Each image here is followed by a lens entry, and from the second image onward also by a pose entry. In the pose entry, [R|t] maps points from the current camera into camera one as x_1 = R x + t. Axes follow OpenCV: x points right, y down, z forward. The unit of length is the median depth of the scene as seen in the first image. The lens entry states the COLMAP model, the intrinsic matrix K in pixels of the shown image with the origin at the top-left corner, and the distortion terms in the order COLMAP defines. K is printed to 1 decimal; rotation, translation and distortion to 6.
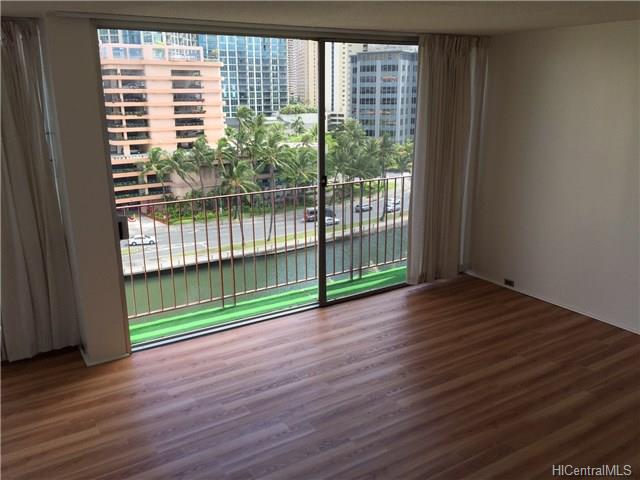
lens RADIAL K [[544.8, 0, 320.0], [0, 544.8, 240.0], [0, 0, 1]] dist [0.003523, -0.001393]
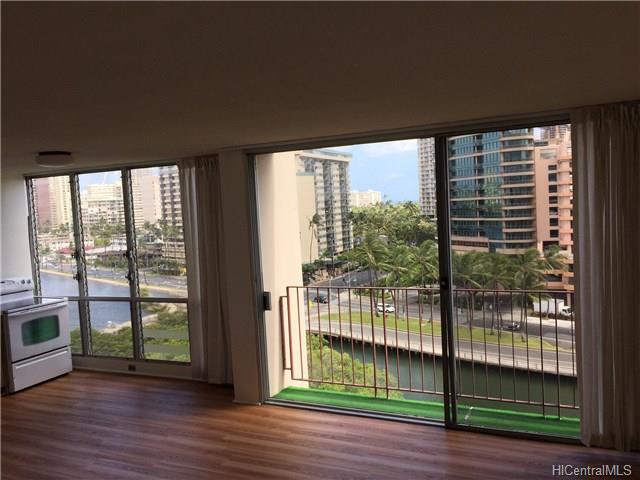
lens RADIAL K [[544.8, 0, 320.0], [0, 544.8, 240.0], [0, 0, 1]] dist [0.003523, -0.001393]
pose [[0.542861, 0.038621, -0.838934, 0.267964], [-0.170710, 0.983162, -0.065203, -0.035594], [0.822290, 0.178610, 0.540313, 0.134165]]
